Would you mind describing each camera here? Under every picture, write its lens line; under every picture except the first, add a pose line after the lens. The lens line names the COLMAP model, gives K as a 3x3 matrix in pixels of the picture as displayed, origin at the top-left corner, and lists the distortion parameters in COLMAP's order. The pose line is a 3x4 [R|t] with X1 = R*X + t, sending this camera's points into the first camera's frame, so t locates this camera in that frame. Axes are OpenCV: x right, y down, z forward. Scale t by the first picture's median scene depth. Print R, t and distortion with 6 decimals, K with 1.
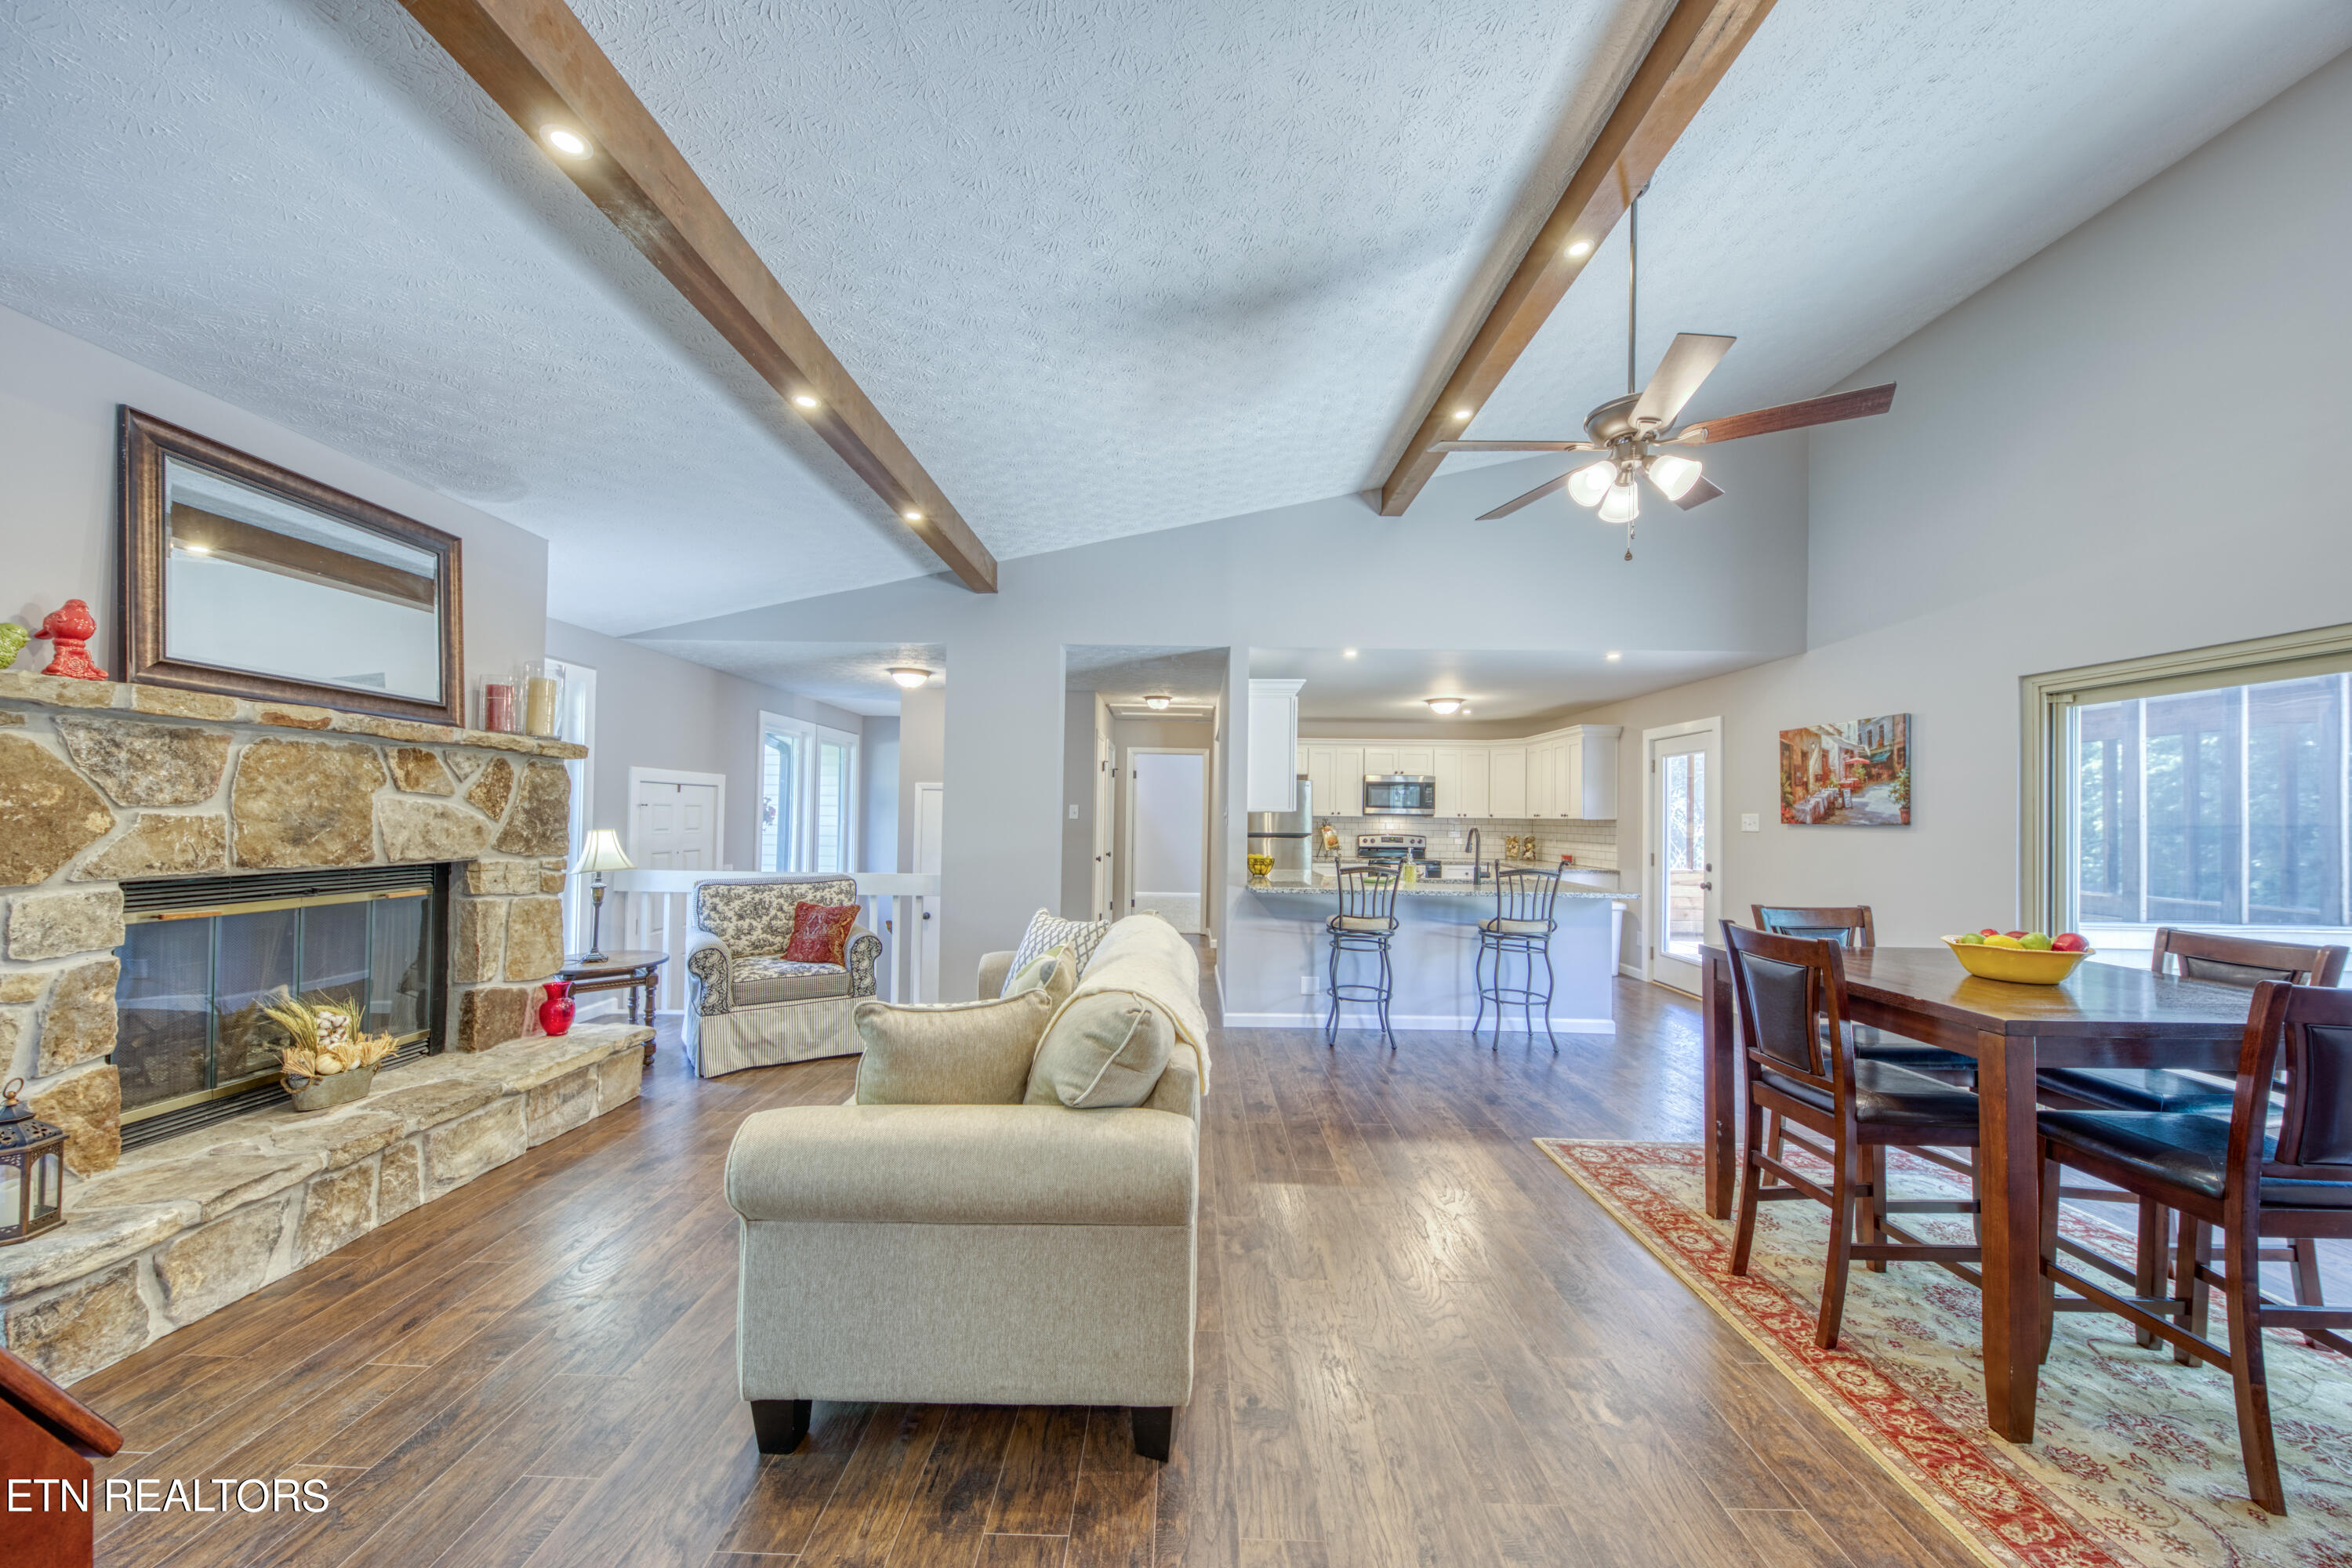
lens RADIAL K [[814.3, 0, 1187.9], [0, 814.3, 803.8], [0, 0, 1]] dist [-0.000488, -0.003787]
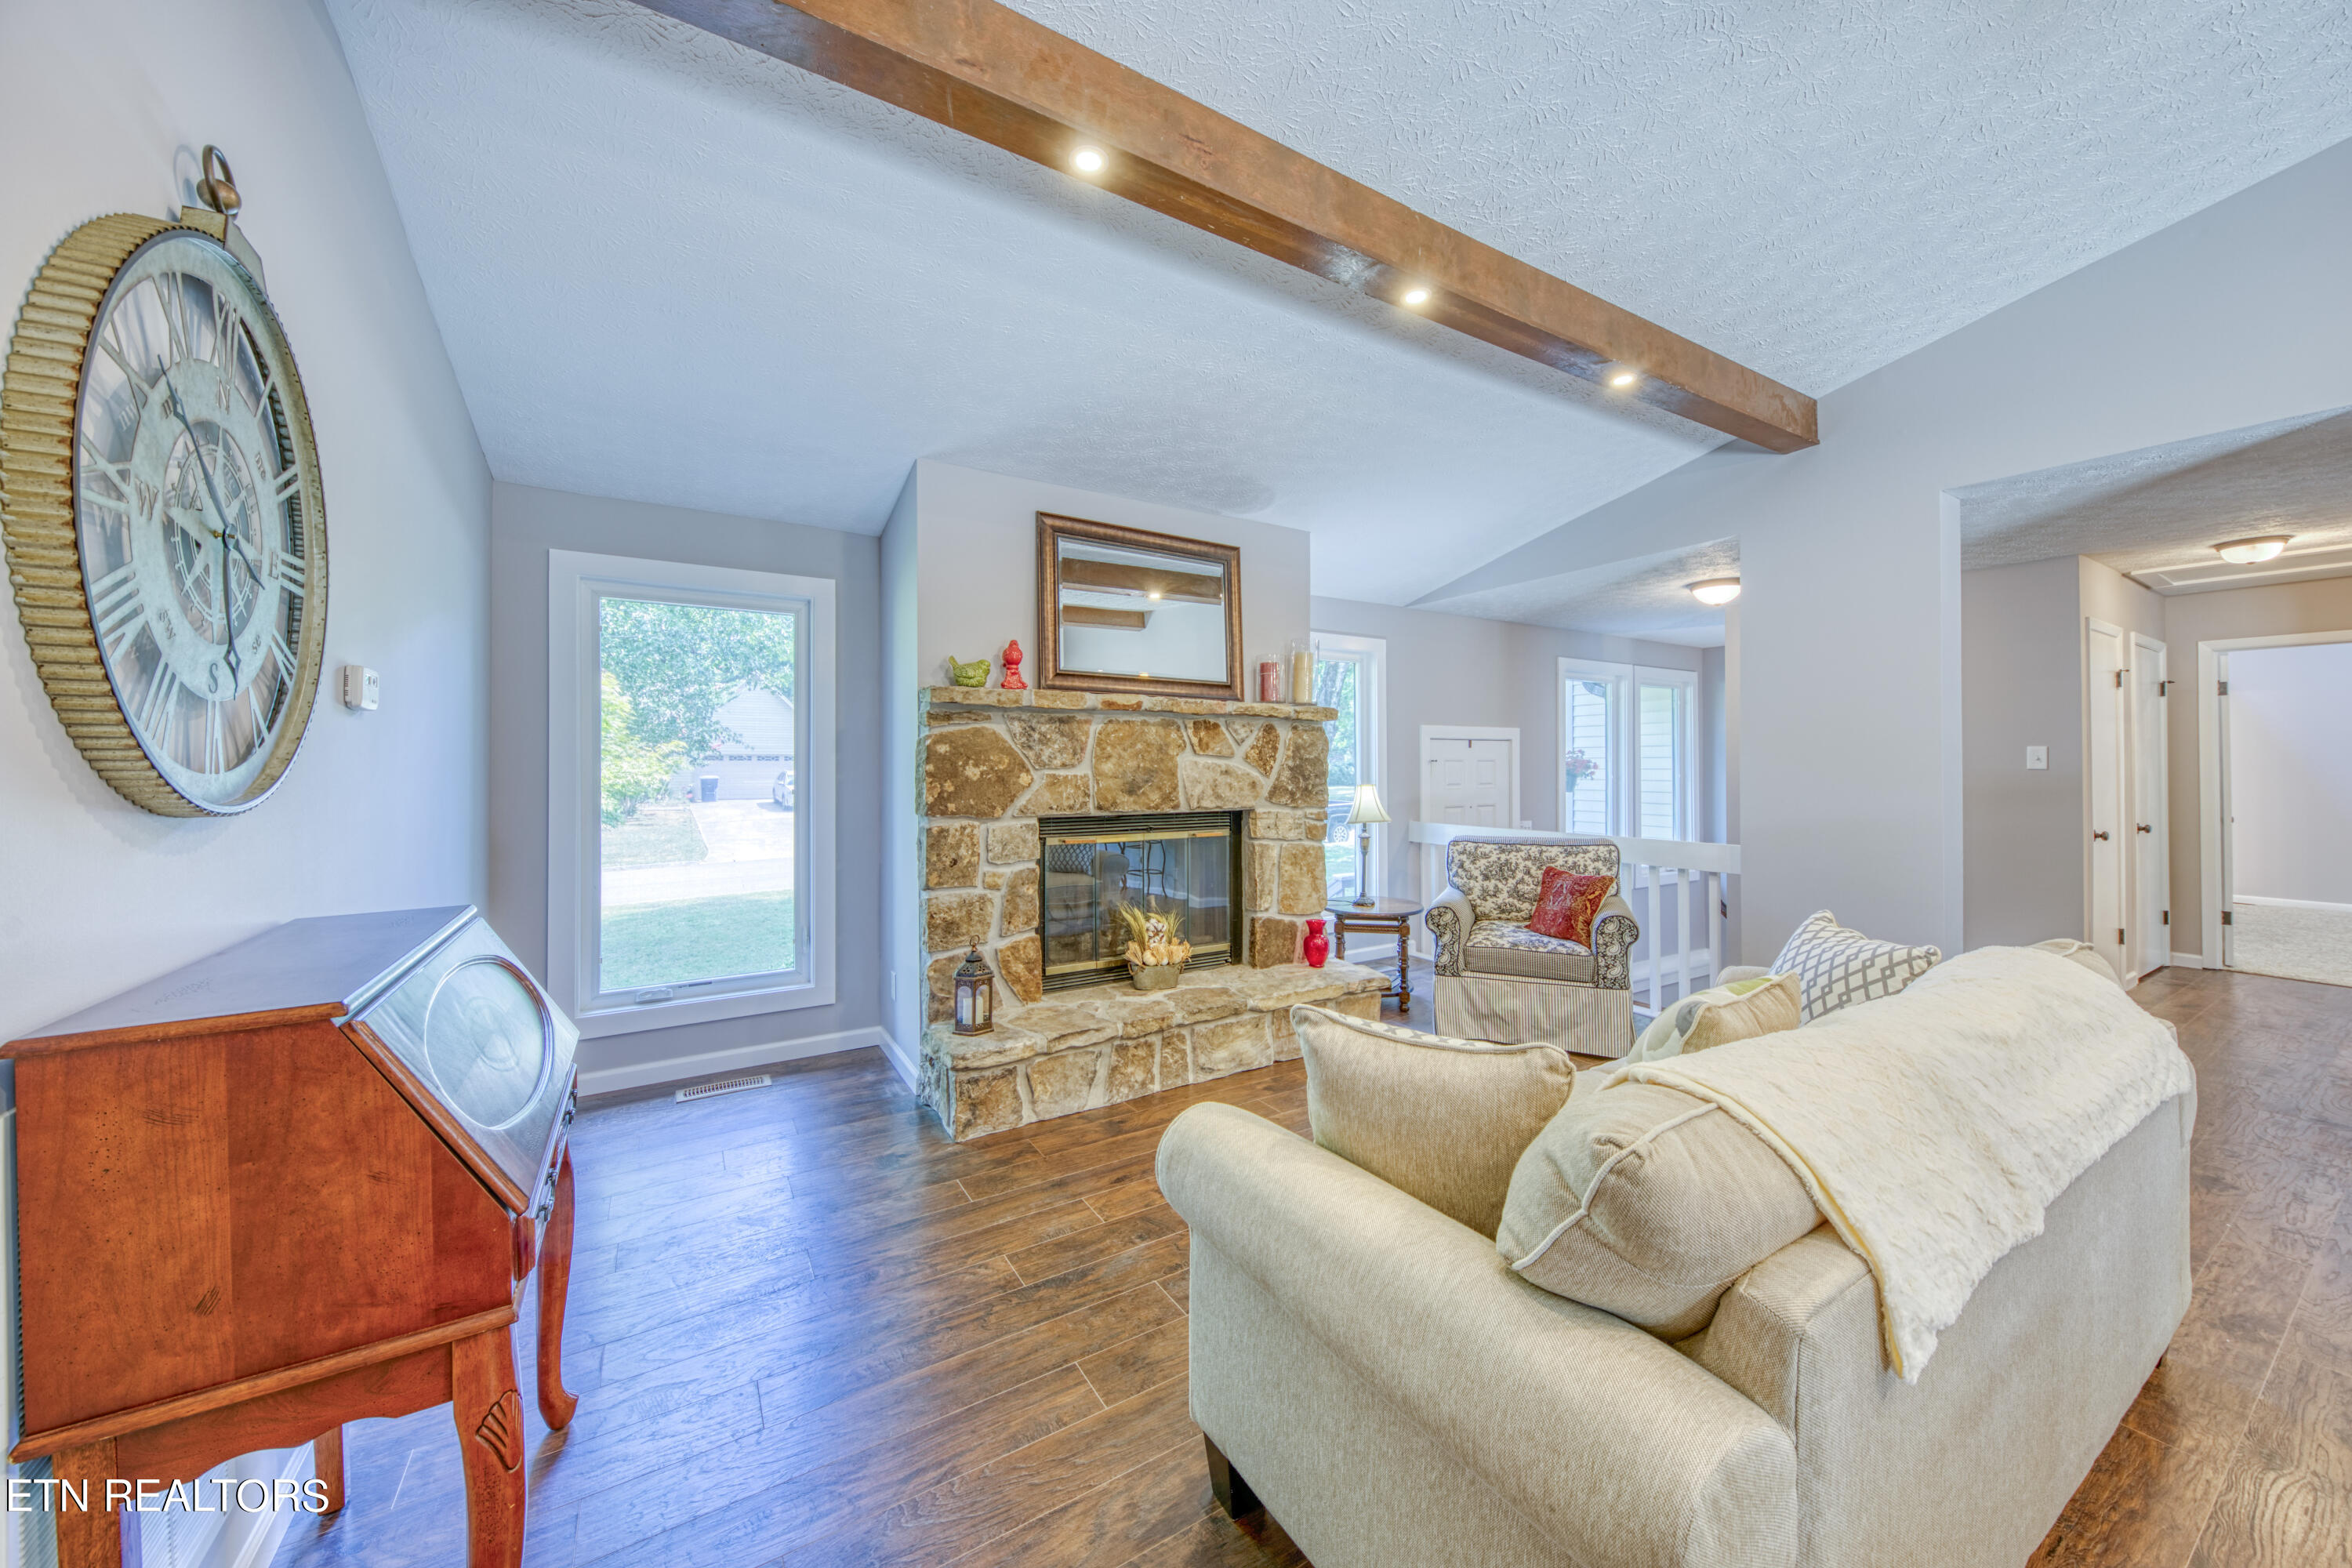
lens RADIAL K [[833.2, 0, 1181.5], [0, 833.2, 758.9], [0, 0, 1]] dist [-0.002027, -0.000121]
pose [[0.525350, -0.022910, -0.850578, 0.123638], [0.023600, 0.999645, -0.012349, 0.006877], [0.850559, -0.013586, 0.525704, 0.256010]]
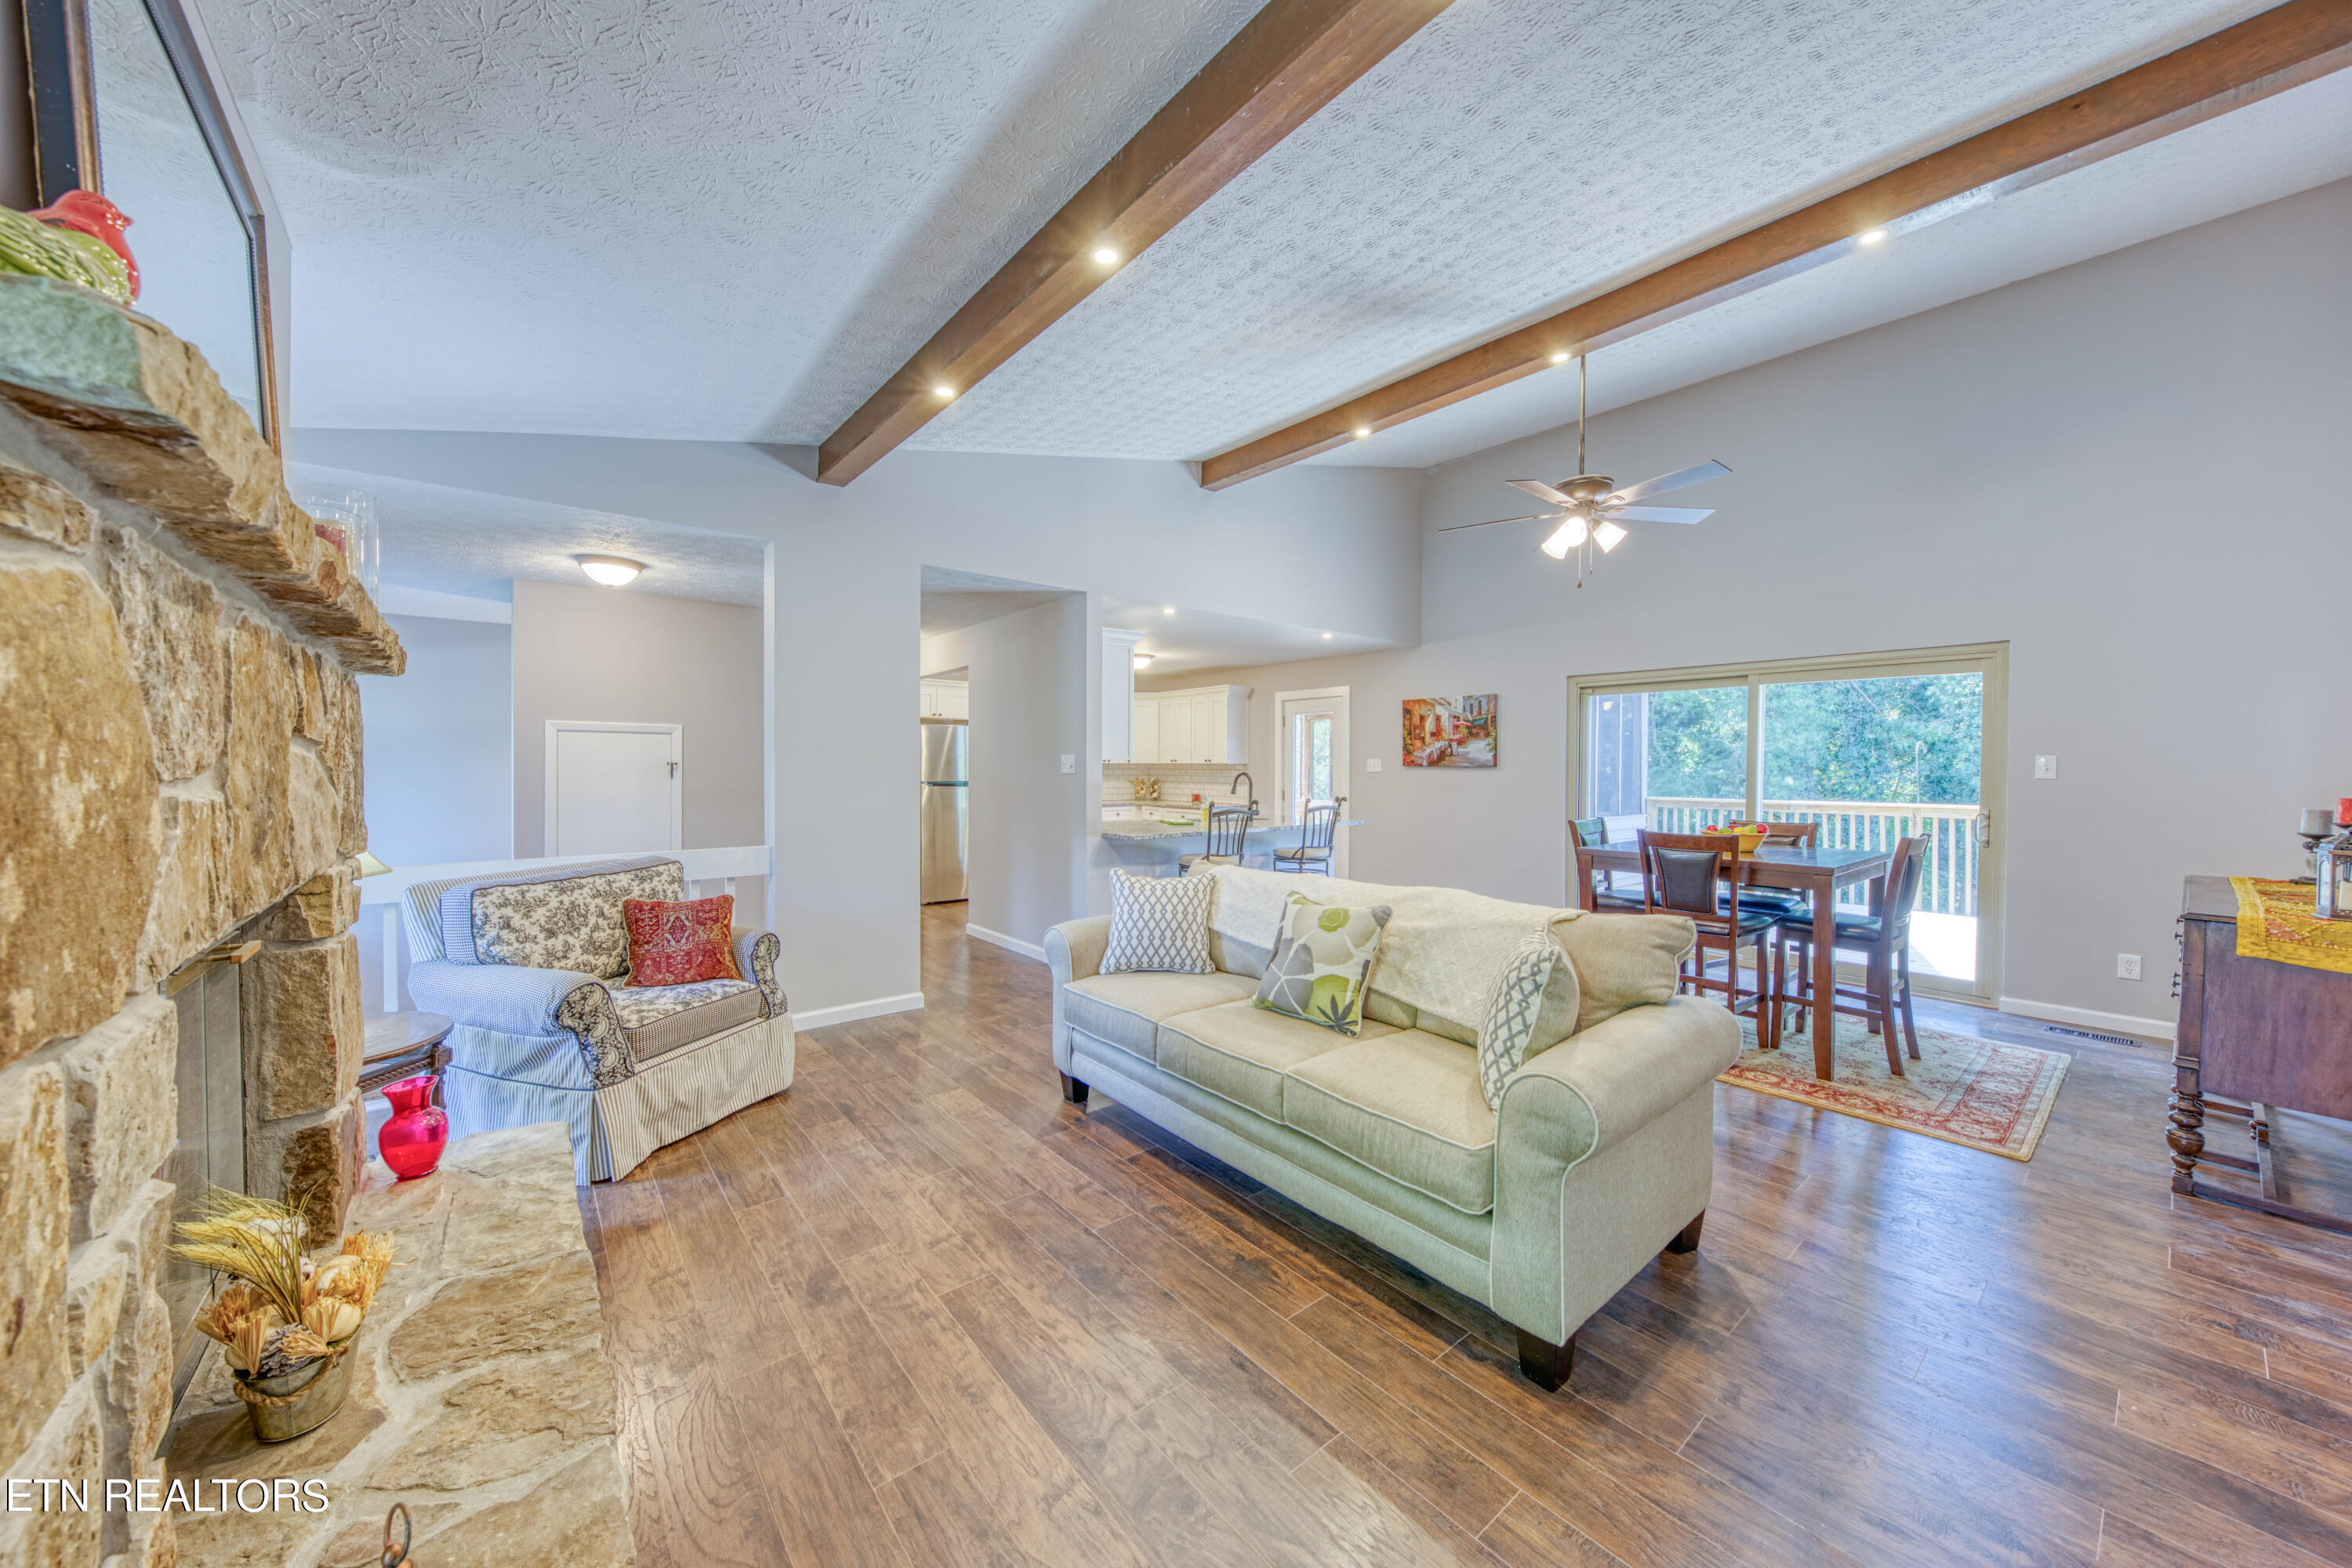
lens RADIAL K [[825.9, 0, 1169.3], [0, 825.9, 775.1], [0, 0, 1]] dist [-0.000284, -0.000044]
pose [[0.767640, -0.018674, 0.640609, -0.793330], [-0.003067, 0.999457, 0.032809, -0.009521], [-0.640874, -0.027150, 0.767166, 0.266658]]
